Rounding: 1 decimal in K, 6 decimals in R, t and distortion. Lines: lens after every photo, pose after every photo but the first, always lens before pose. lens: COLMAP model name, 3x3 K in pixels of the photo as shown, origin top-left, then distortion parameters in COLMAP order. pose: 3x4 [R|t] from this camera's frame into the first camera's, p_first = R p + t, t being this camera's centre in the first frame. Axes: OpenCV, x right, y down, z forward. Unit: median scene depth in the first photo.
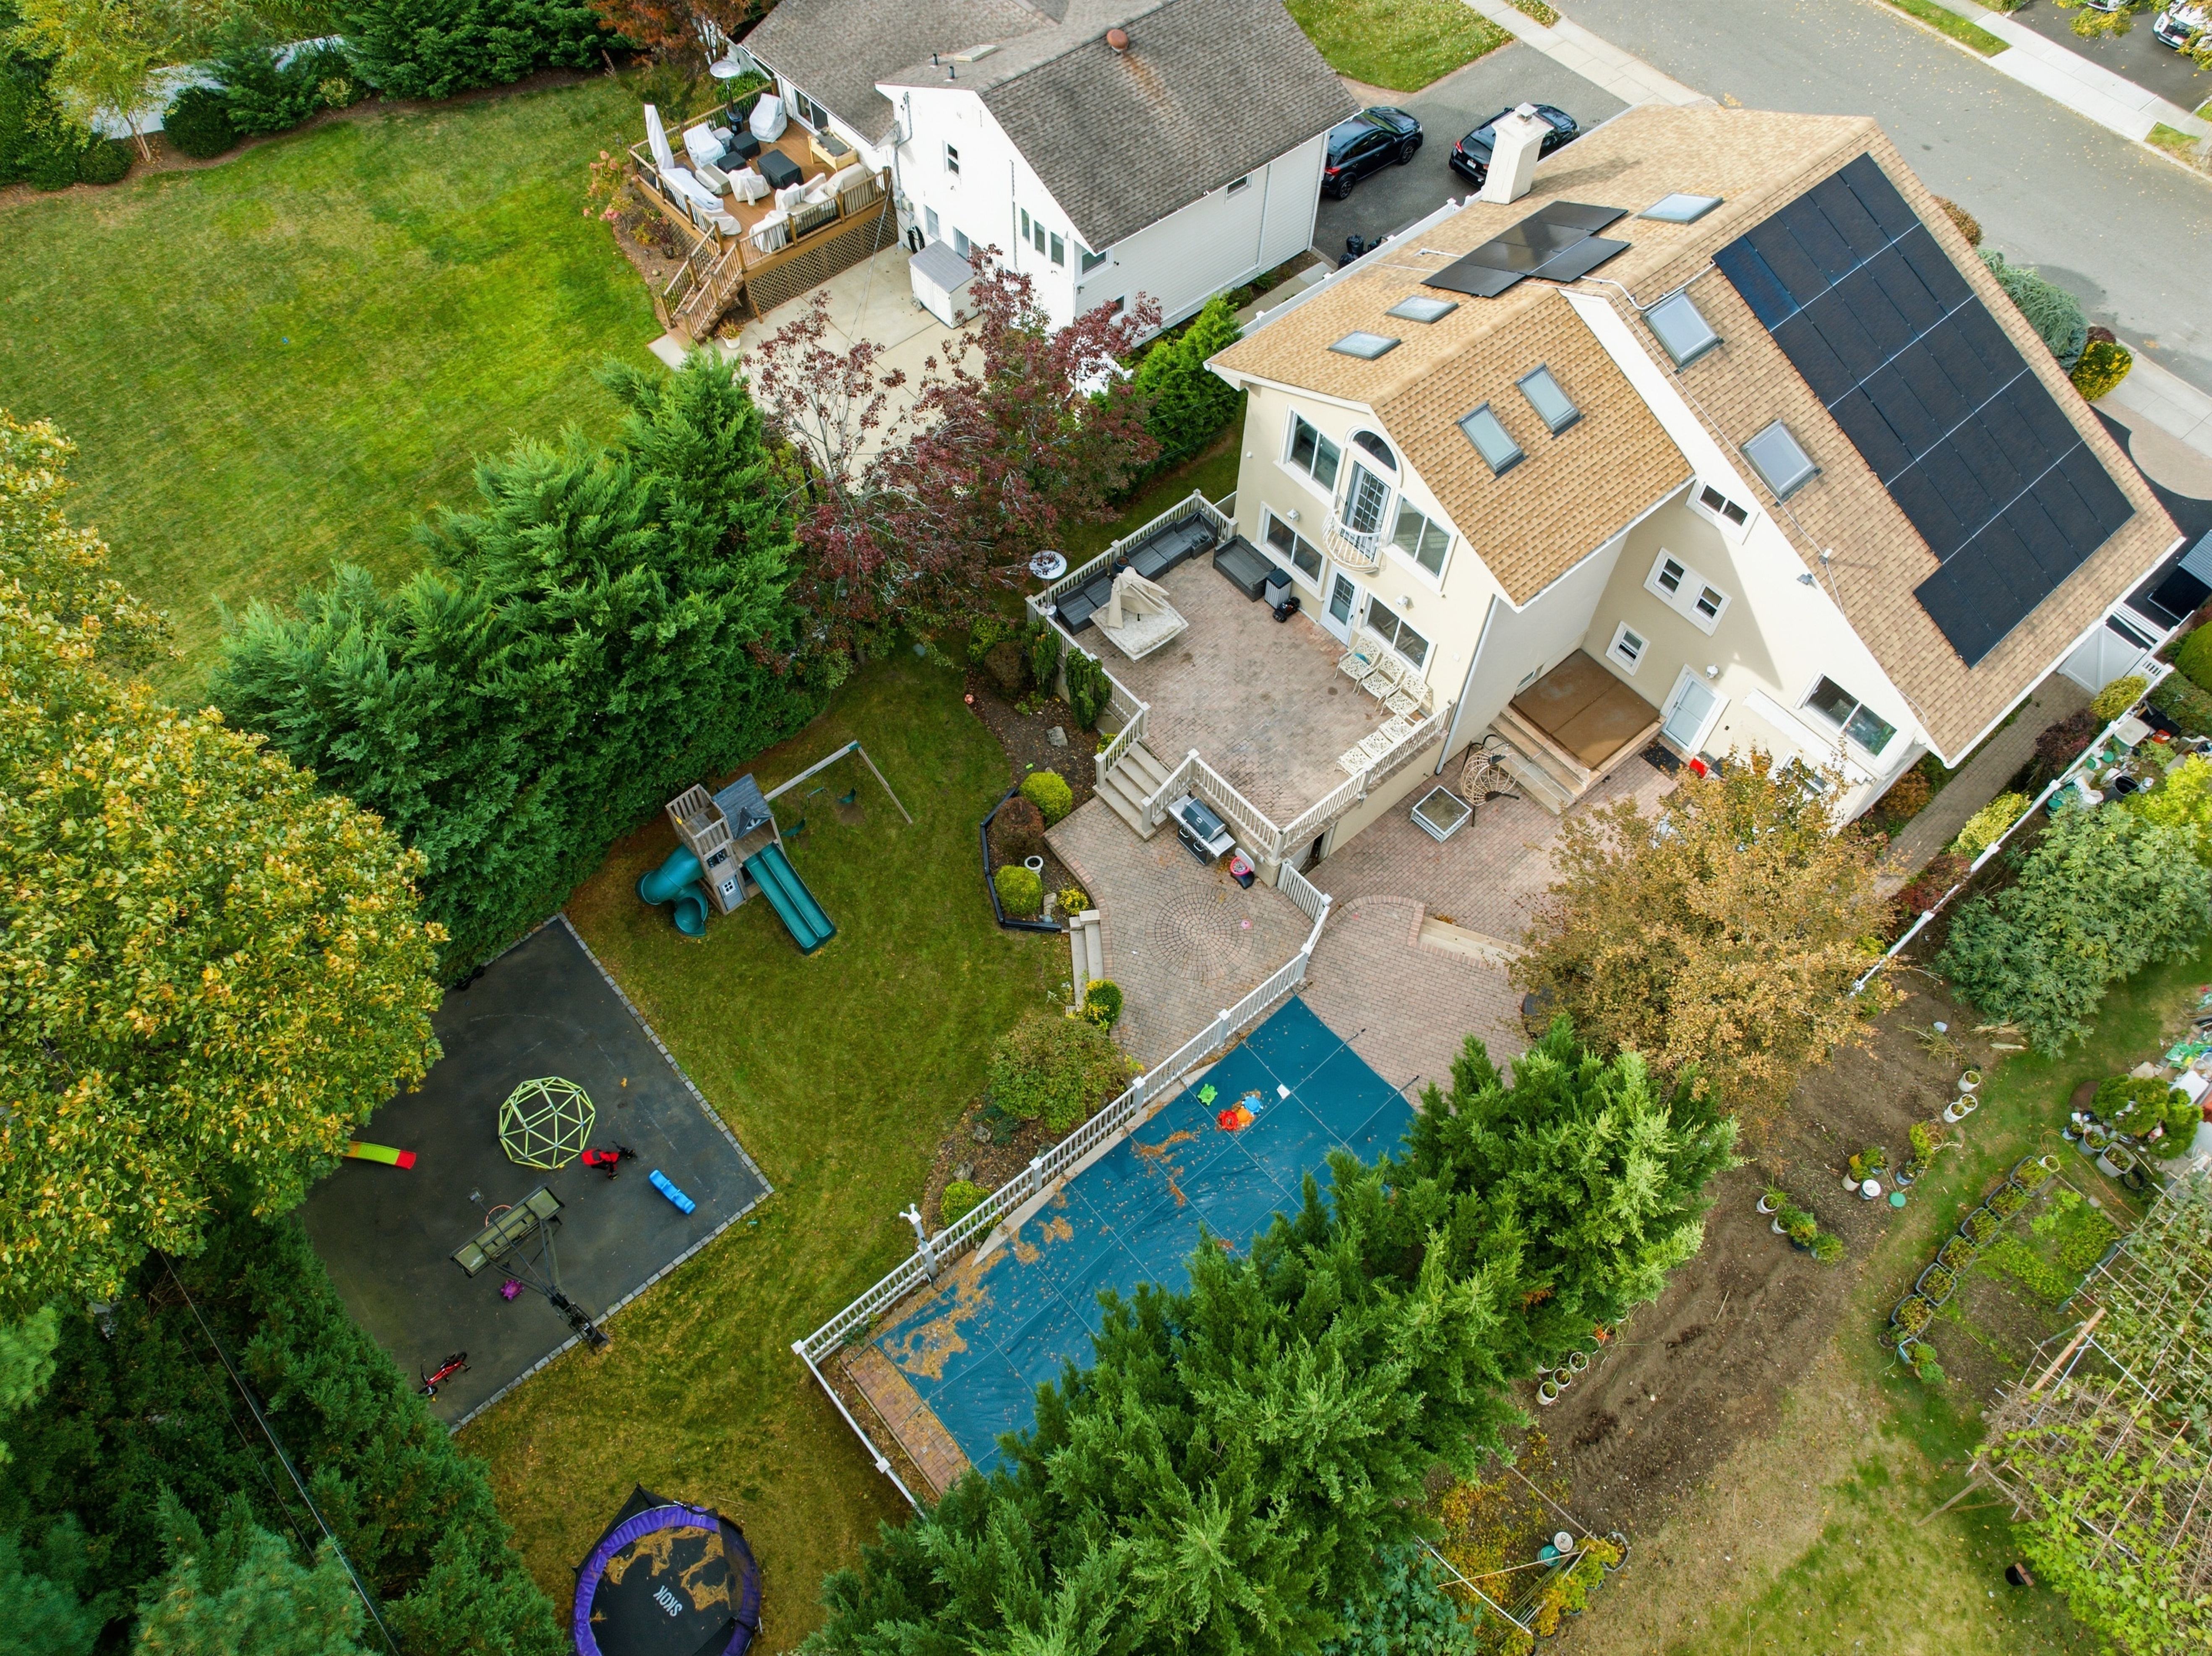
lens RADIAL K [[1546.9, 0, 1095.2], [0, 1546.9, 830.0], [0, 0, 1]] dist [-0.038351, -0.003156]
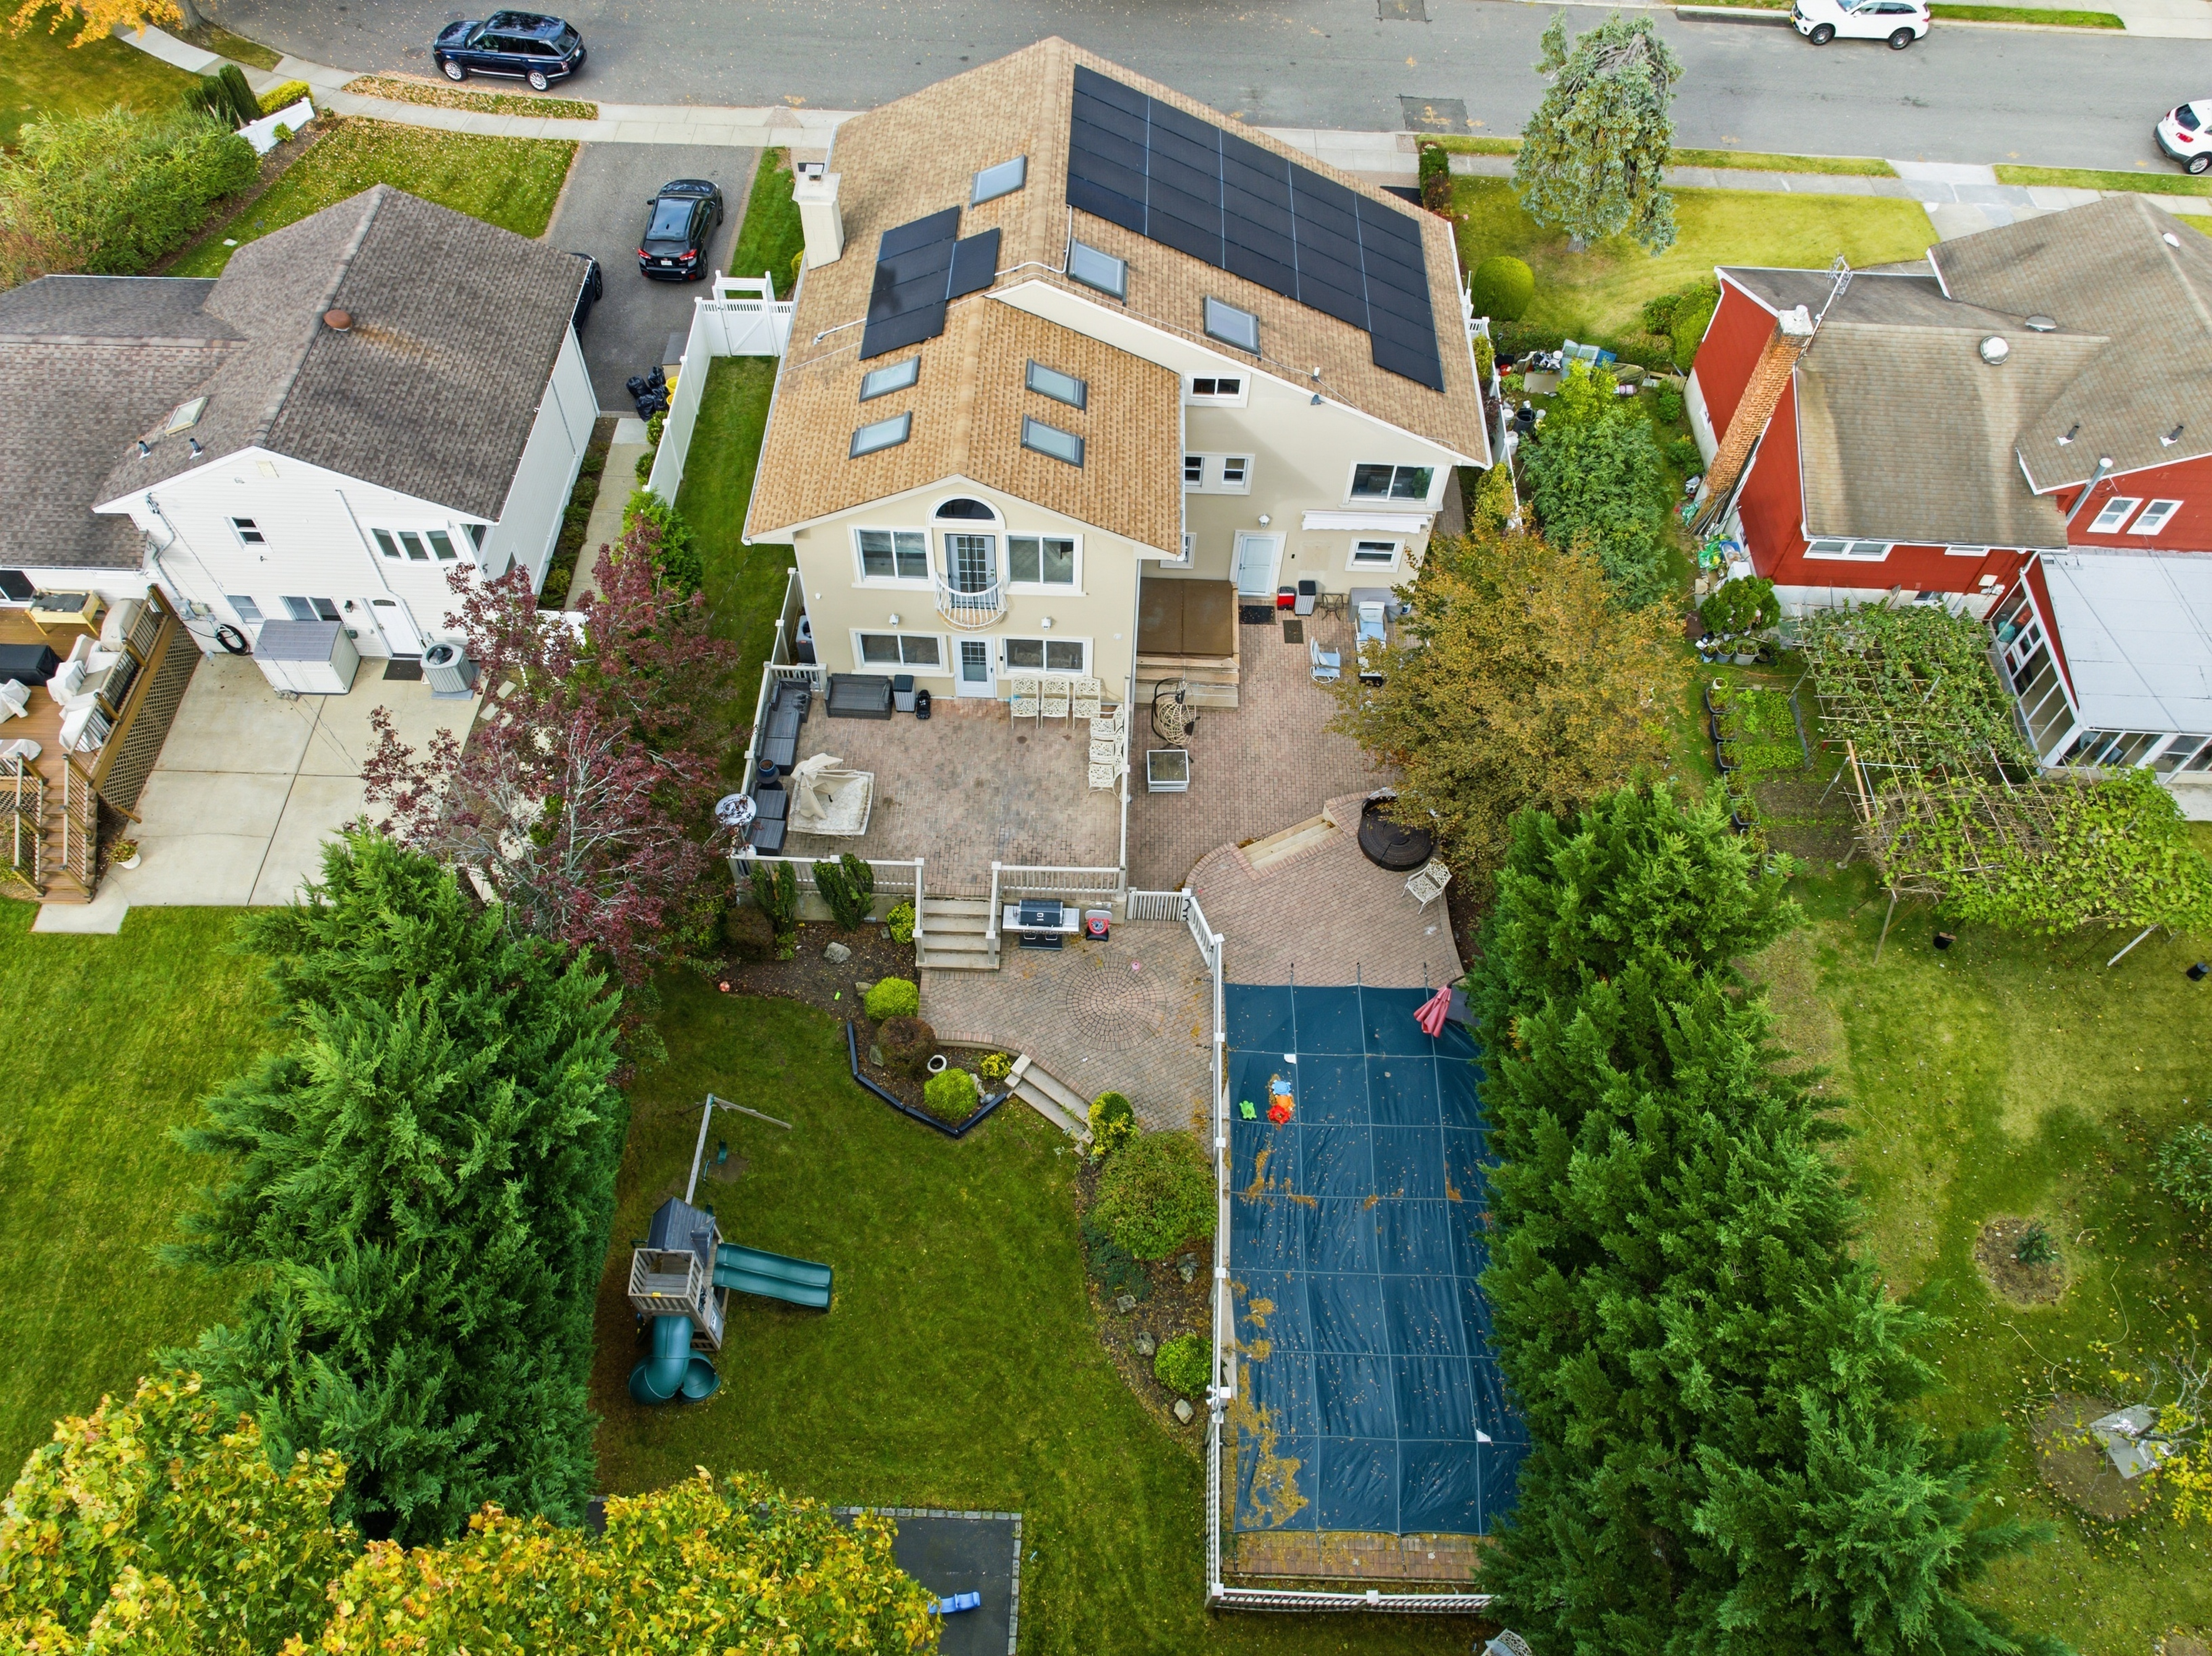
lens RADIAL K [[1546.9, 0, 1100.5], [0, 1546.9, 832.3], [0, 0, 1]] dist [-0.038351, -0.003156]
pose [[0.672233, -0.610883, 0.418239, -0.283311], [0.621246, 0.772734, 0.130137, -0.150158], [-0.402686, 0.172347, 0.898966, 0.091969]]
